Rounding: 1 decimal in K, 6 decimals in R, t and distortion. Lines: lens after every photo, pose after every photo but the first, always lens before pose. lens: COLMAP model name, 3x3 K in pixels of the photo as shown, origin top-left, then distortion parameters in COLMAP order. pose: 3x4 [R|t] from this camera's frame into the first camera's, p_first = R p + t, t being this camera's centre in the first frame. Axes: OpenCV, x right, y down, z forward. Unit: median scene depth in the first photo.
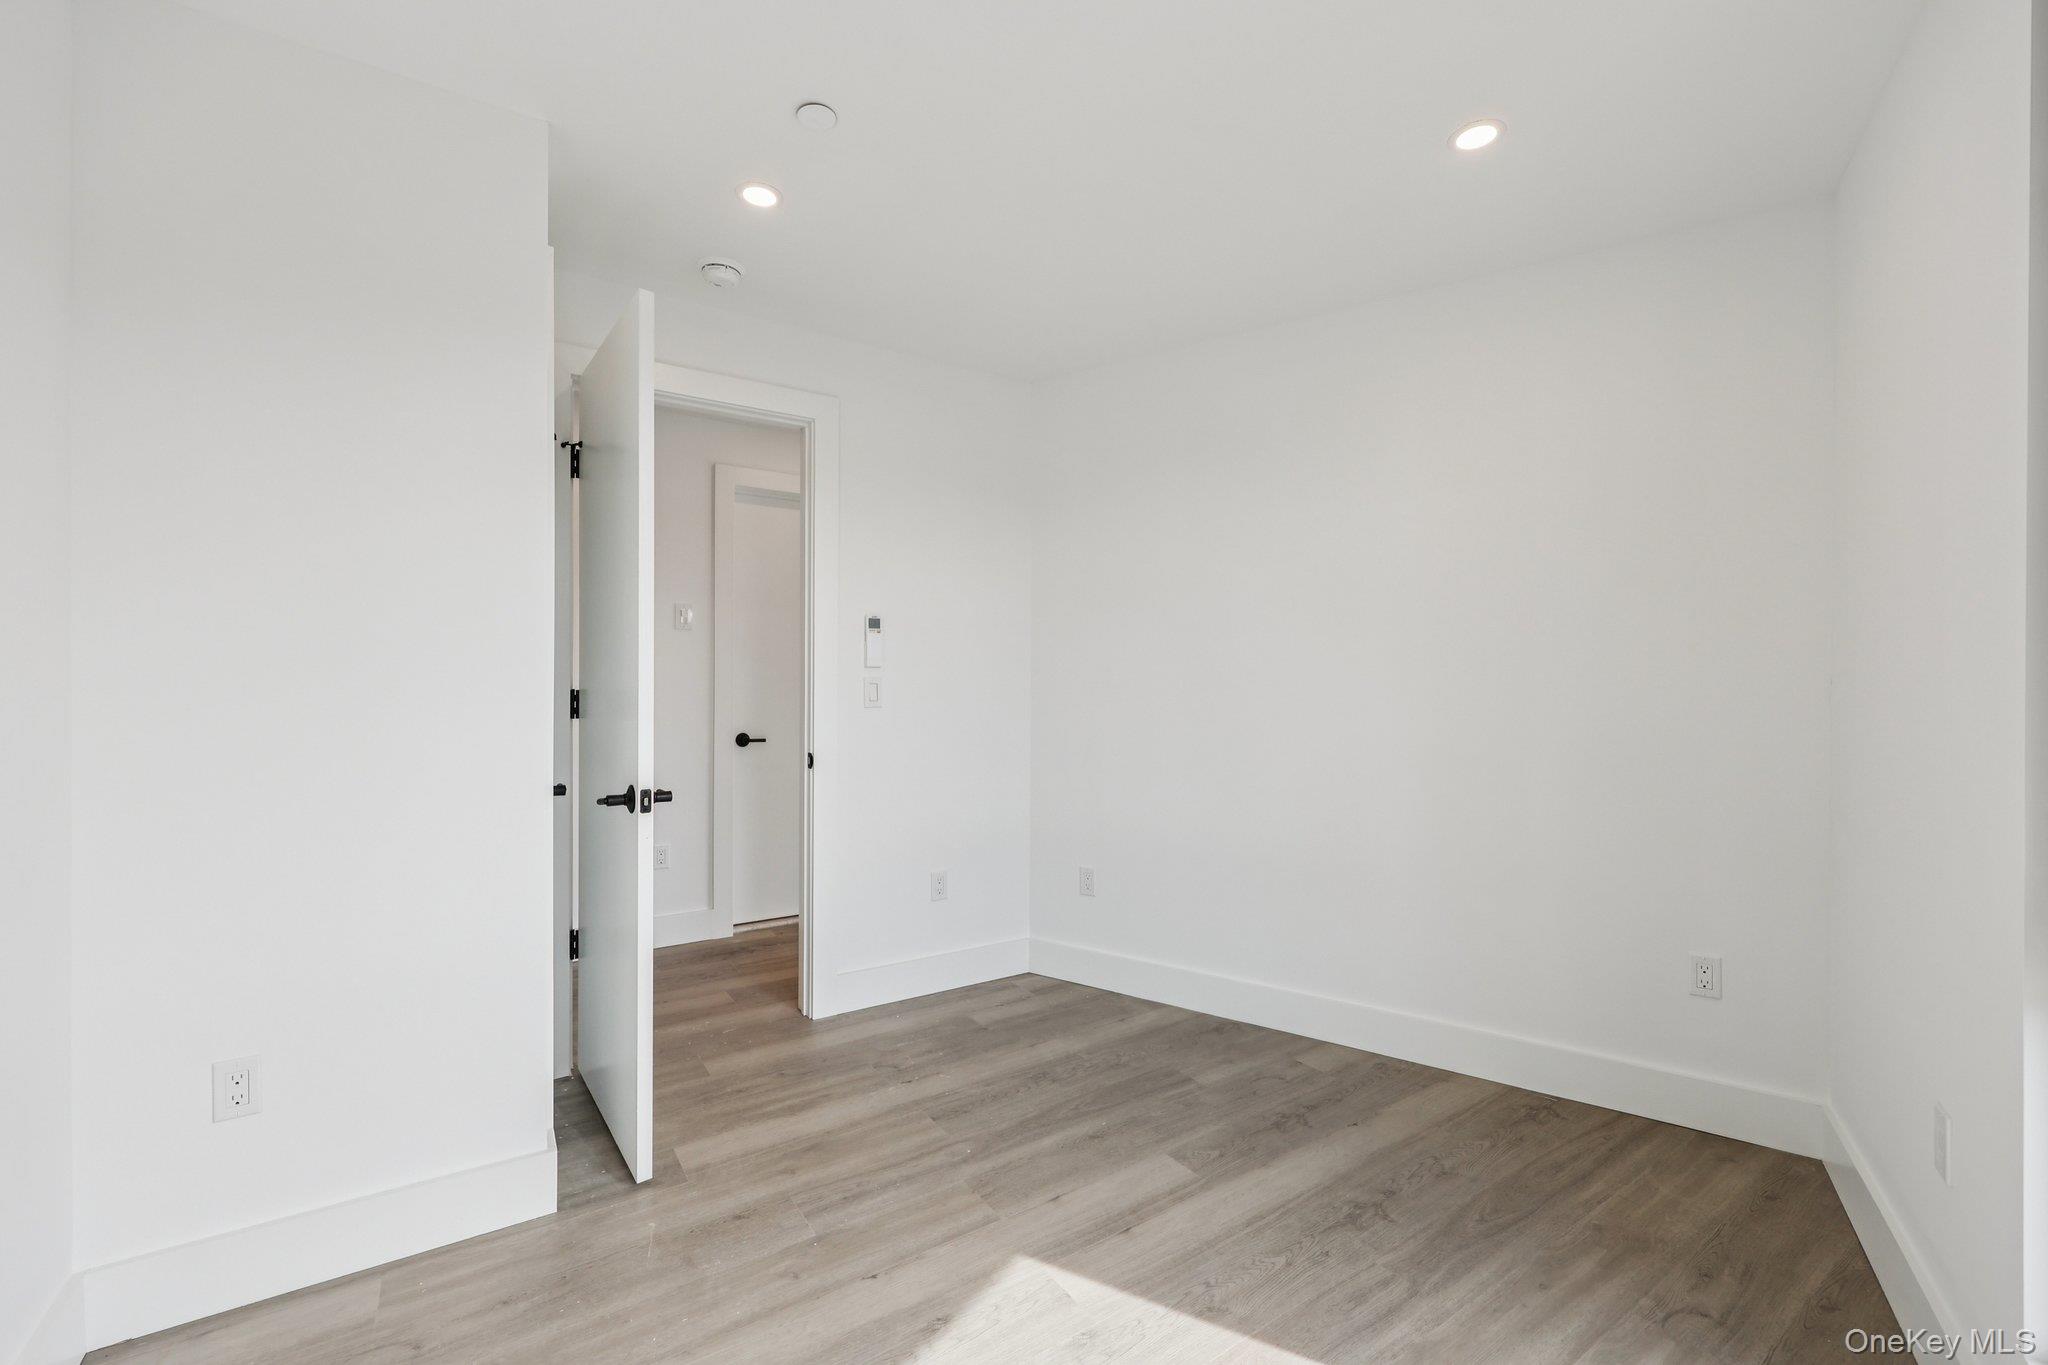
lens RADIAL K [[827.7, 0, 1024.9], [0, 827.7, 683.1], [0, 0, 1]] dist [0.001781, -0.000013]
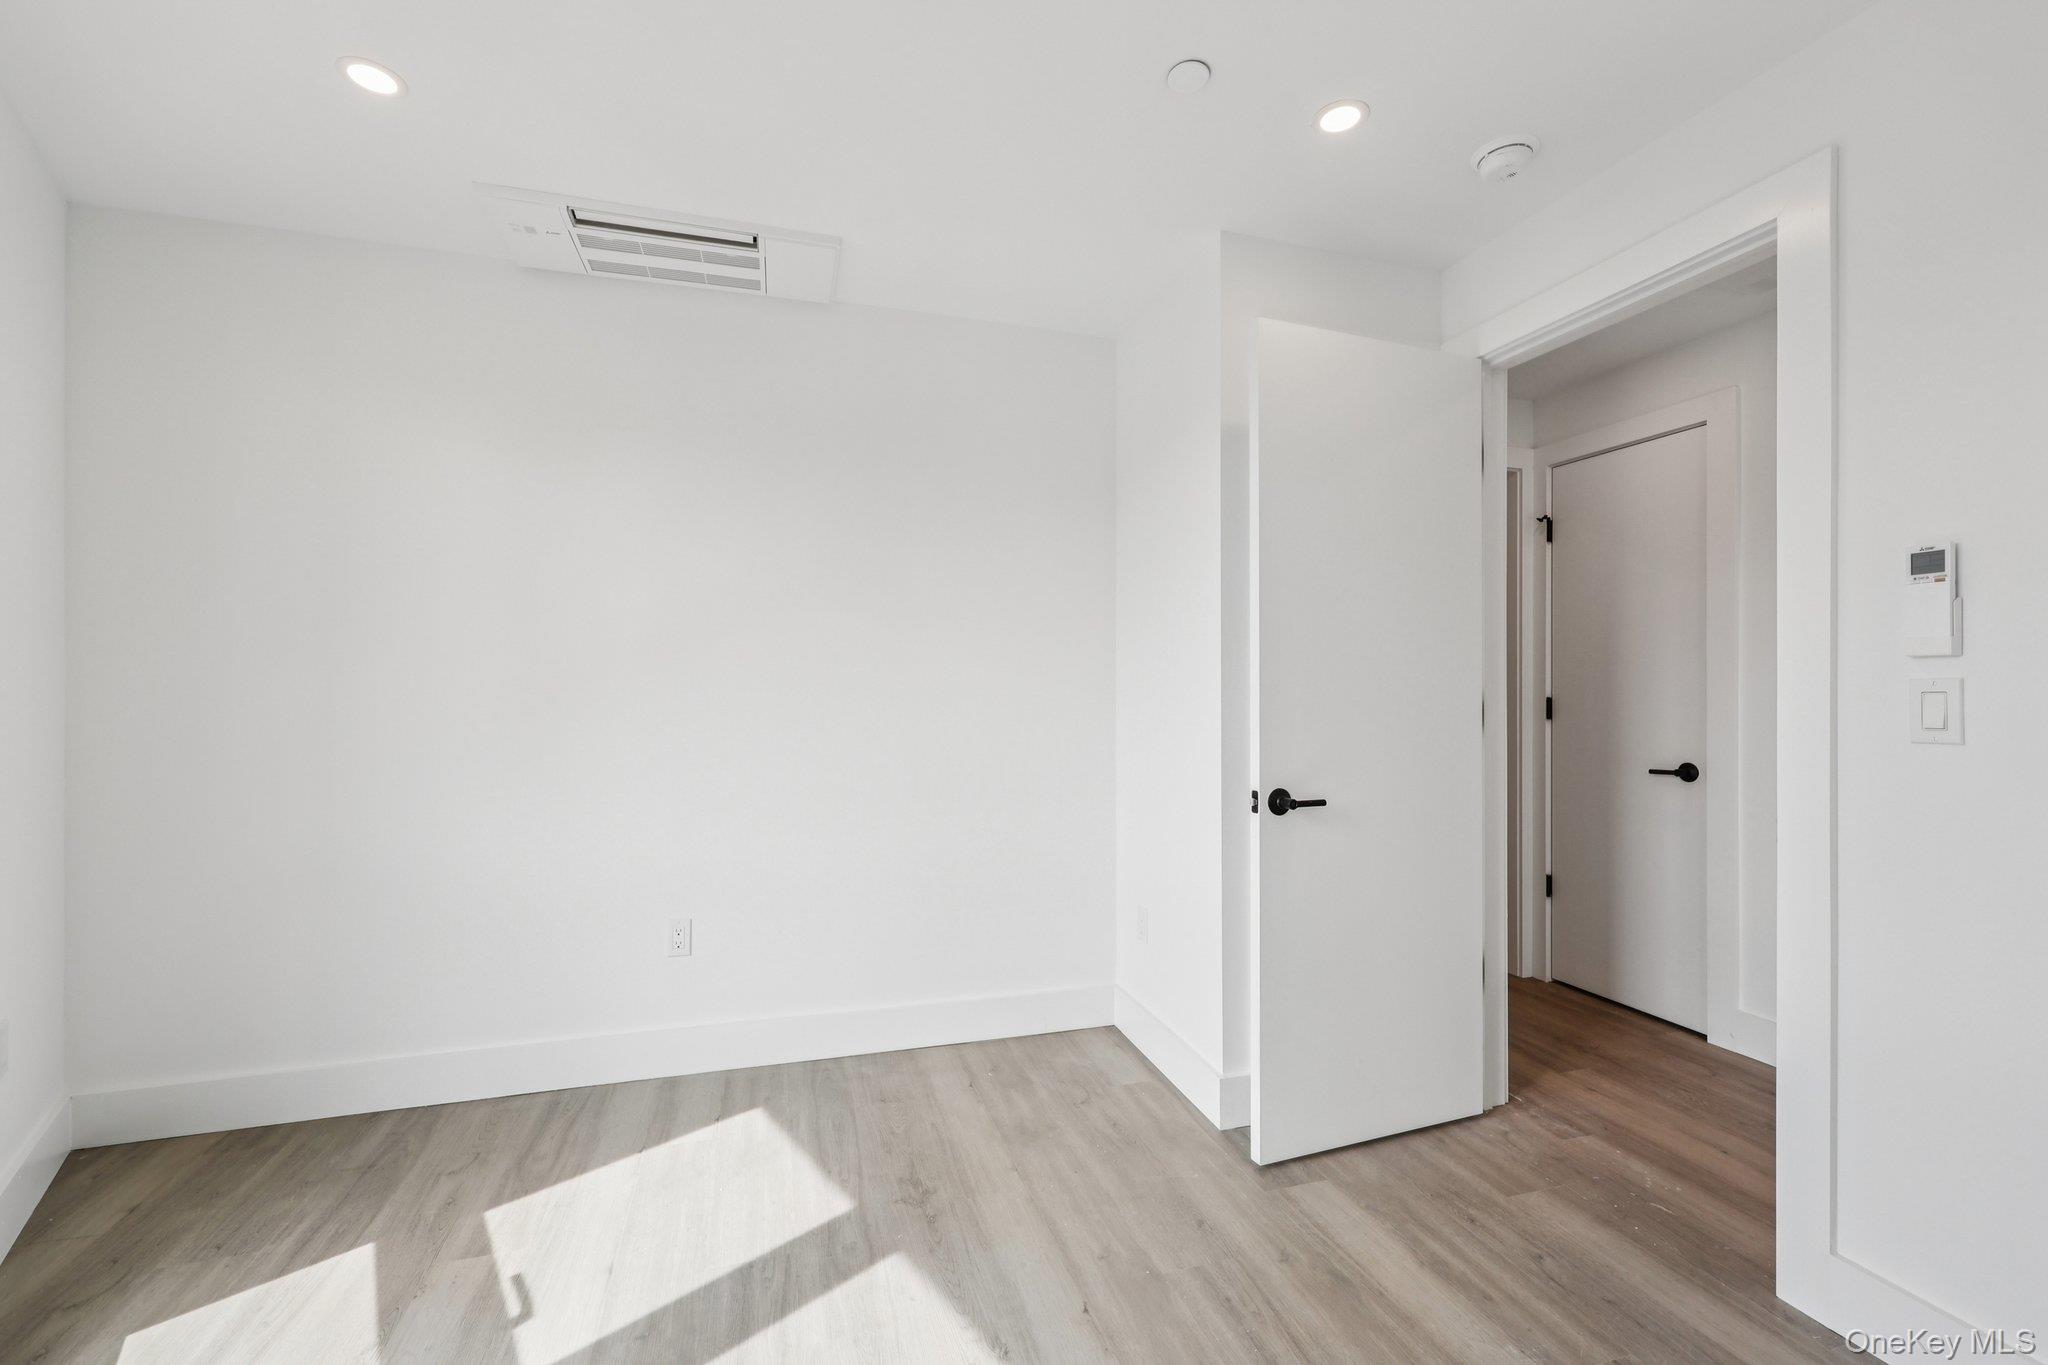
lens RADIAL K [[827.7, 0, 1024.9], [0, 827.7, 683.1], [0, 0, 1]] dist [0.001781, -0.000013]
pose [[-0.275874, -0.011217, -0.961128, 0.641172], [-0.003501, 0.999937, -0.010665, 0.003330], [0.961187, 0.000423, -0.275896, 1.006632]]
